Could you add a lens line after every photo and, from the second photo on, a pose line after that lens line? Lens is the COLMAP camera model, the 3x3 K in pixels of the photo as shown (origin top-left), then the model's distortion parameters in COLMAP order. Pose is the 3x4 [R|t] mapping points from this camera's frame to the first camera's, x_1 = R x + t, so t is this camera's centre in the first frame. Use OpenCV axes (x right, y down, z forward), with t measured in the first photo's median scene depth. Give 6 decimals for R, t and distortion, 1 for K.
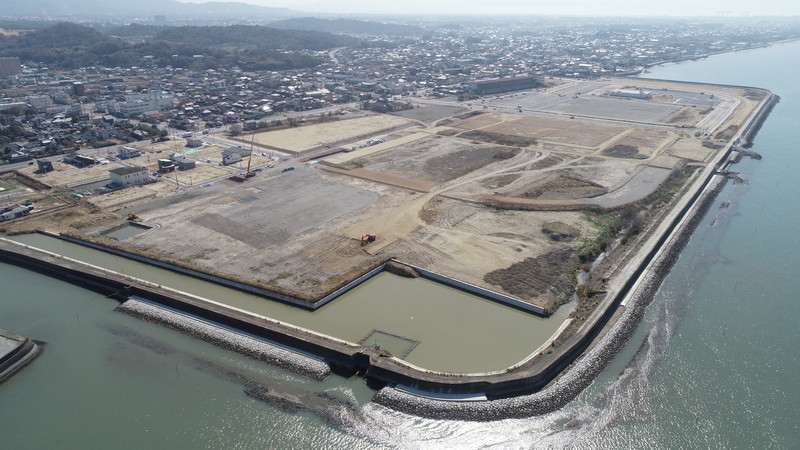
lens RADIAL K [[536.3, 0, 400.6], [0, 536.3, 230.2], [0, 0, 1]] dist [0.000648, 0.003578]
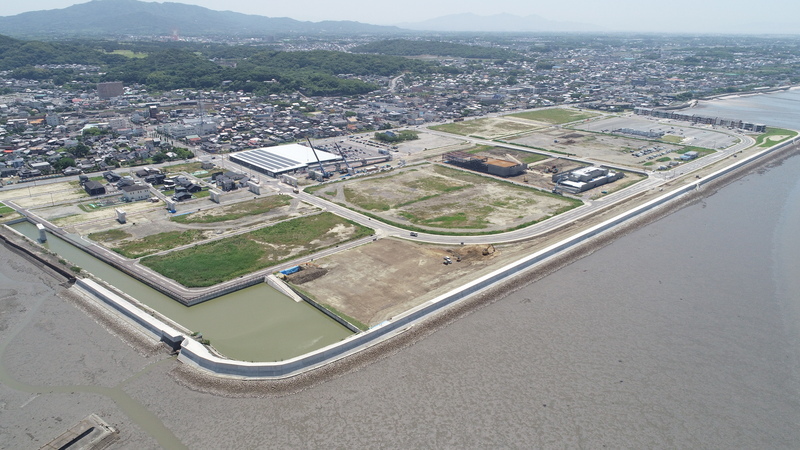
lens RADIAL K [[536.3, 0, 400.6], [0, 536.3, 230.2], [0, 0, 1]] dist [0.000648, 0.003578]
pose [[0.980908, 0.068141, -0.182145, 0.190267], [-0.072895, 0.997148, -0.019526, -0.017542], [0.180295, 0.032431, 0.983078, -0.075269]]
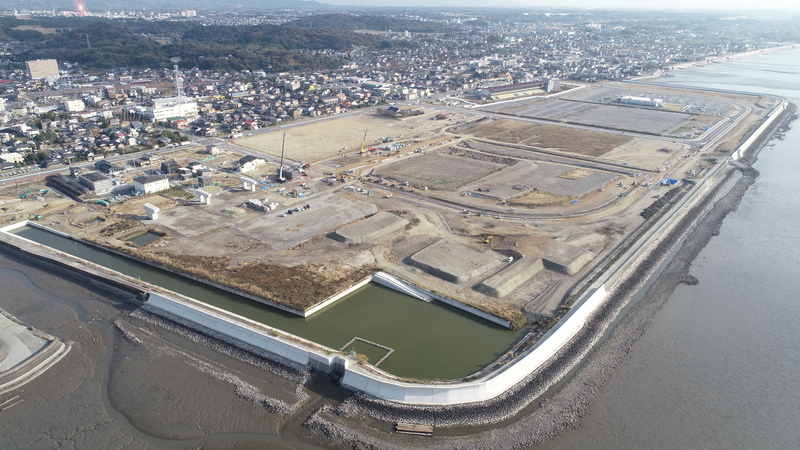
lens RADIAL K [[536.3, 0, 400.6], [0, 536.3, 230.2], [0, 0, 1]] dist [0.000648, 0.003578]
pose [[0.998790, 0.019068, -0.045342, 0.027998], [-0.018486, 0.999742, 0.013232, -0.017104], [0.045582, -0.012378, 0.998884, -0.035448]]
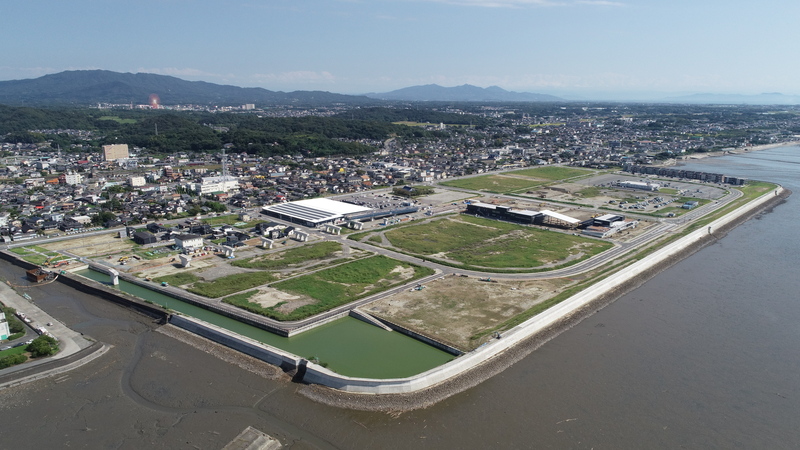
lens RADIAL K [[536.3, 0, 400.6], [0, 536.3, 230.2], [0, 0, 1]] dist [0.000648, 0.003578]
pose [[0.990925, 0.033645, -0.130135, 0.098790], [-0.052198, 0.988504, -0.141900, 0.017326], [0.123865, 0.147405, 0.981290, -0.126947]]
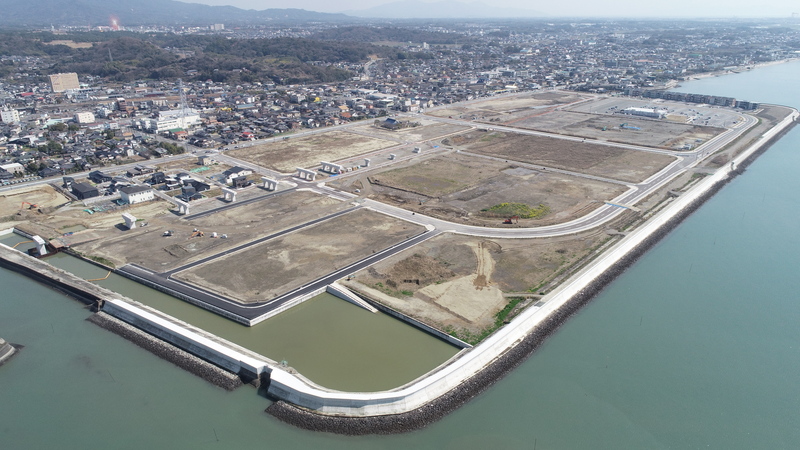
lens RADIAL K [[536.3, 0, 400.6], [0, 536.3, 230.2], [0, 0, 1]] dist [0.000648, 0.003578]
pose [[0.995059, 0.027698, -0.095341, 0.083570], [-0.028229, 0.999593, -0.004228, -0.019839], [0.095185, 0.006898, 0.995436, -0.035383]]
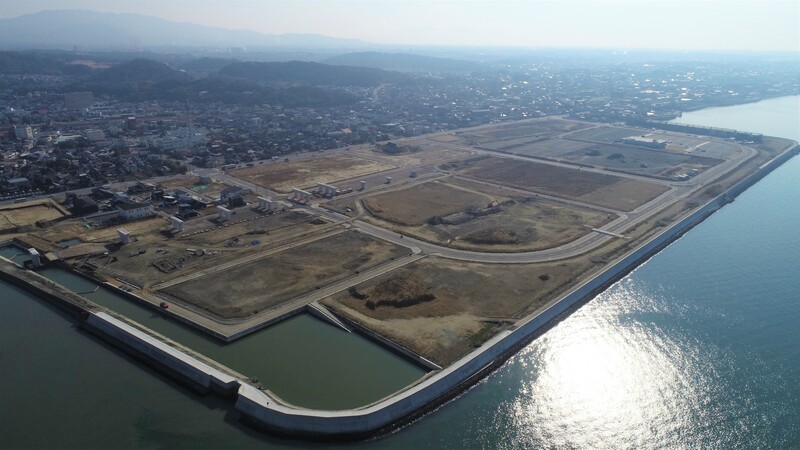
lens RADIAL K [[536.3, 0, 400.6], [0, 536.3, 230.2], [0, 0, 1]] dist [0.000648, 0.003578]
pose [[0.991965, 0.048515, -0.116838, 0.107868], [-0.054226, 0.997459, -0.046208, -0.019976], [0.114299, 0.052173, 0.992075, -0.041431]]
